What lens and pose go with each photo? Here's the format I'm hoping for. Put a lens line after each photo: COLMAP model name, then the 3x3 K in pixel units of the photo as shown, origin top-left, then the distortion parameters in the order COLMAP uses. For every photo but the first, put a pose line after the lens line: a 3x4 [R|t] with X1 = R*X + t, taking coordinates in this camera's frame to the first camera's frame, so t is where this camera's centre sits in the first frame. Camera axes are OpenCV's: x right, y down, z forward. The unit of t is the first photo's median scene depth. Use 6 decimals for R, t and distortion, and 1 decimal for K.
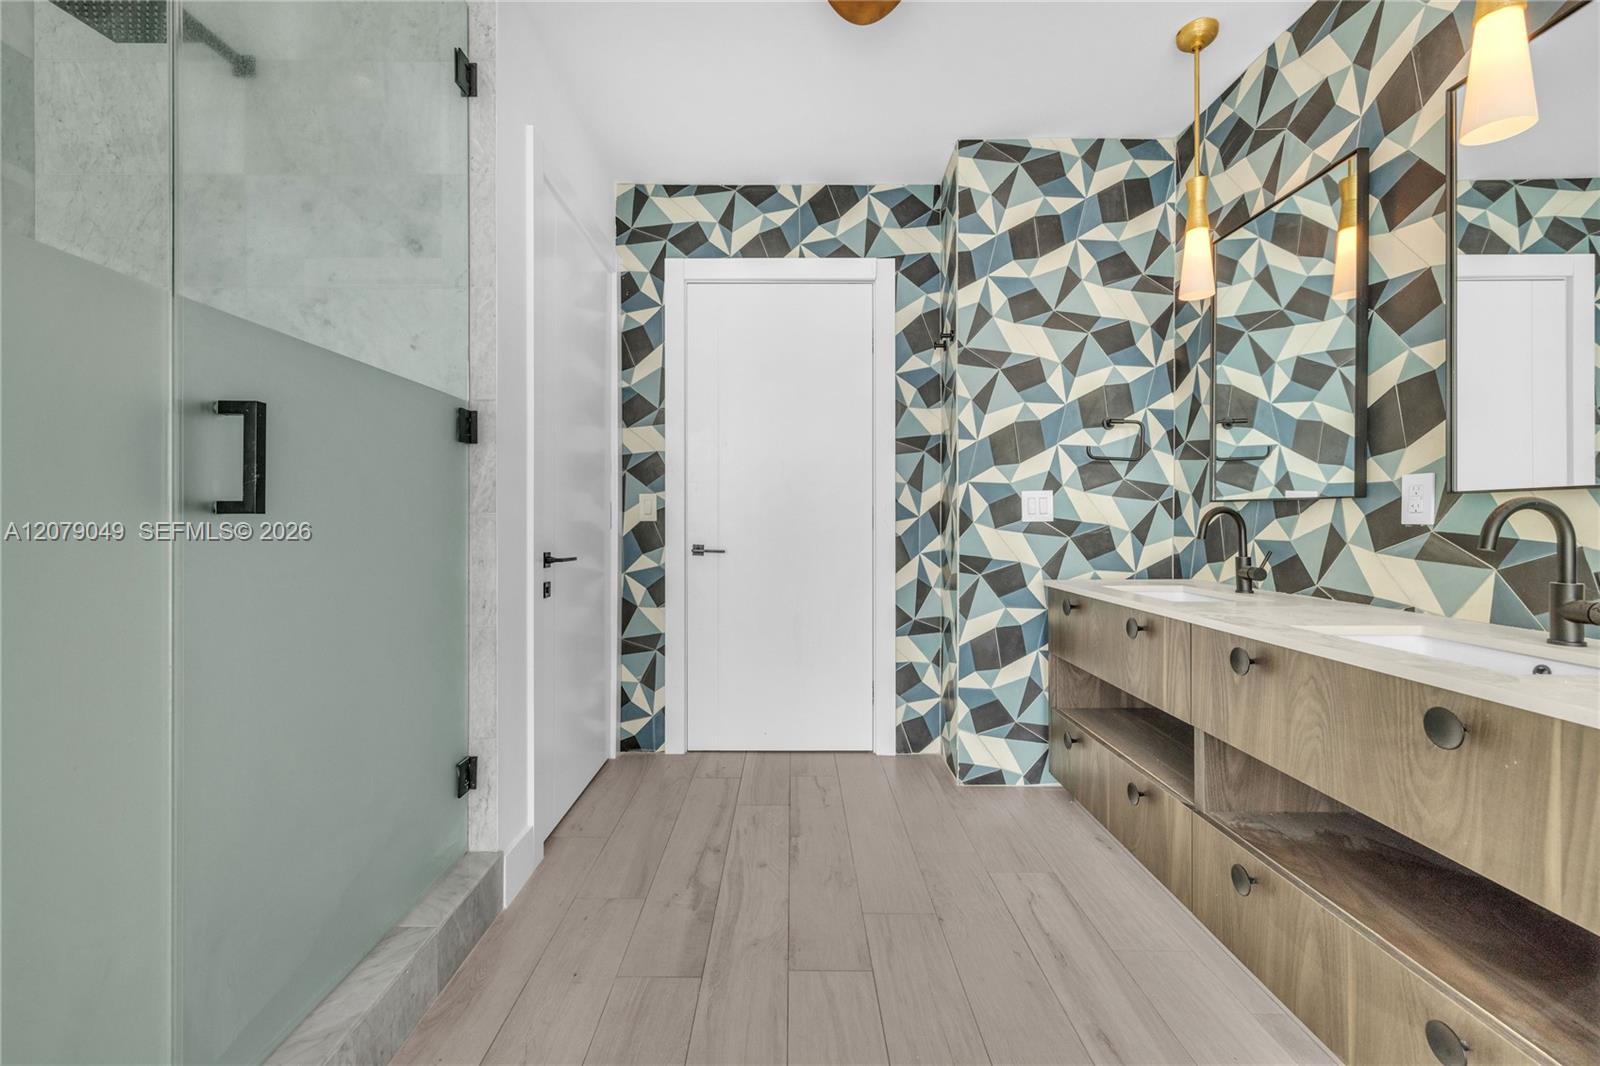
lens RADIAL K [[669.4, 0, 786.8], [0, 669.4, 521.7], [0, 0, 1]] dist [-0.000017, 0.000334]
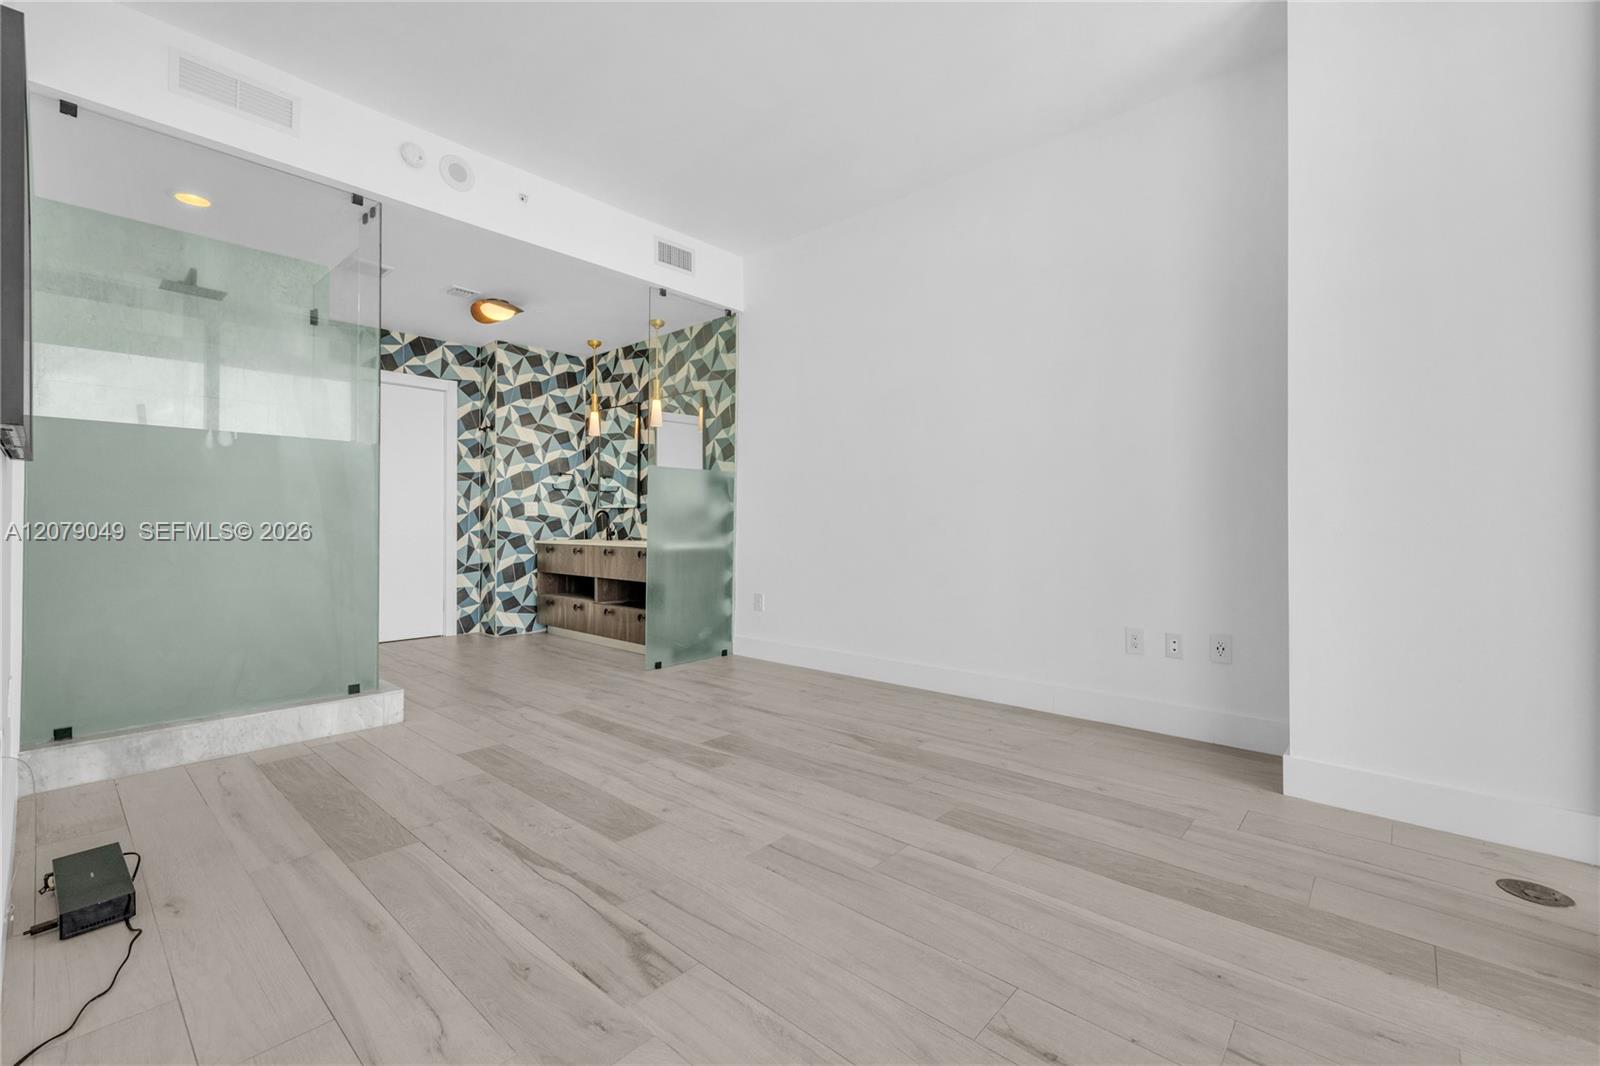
lens RADIAL K [[669.4, 0, 786.8], [0, 669.4, 521.7], [0, 0, 1]] dist [-0.000017, 0.000334]
pose [[0.664123, 0.002807, 0.747618, -0.741095], [0.000136, 0.999992, -0.003876, 0.029027], [-0.747624, 0.002676, 0.664117, -1.145073]]
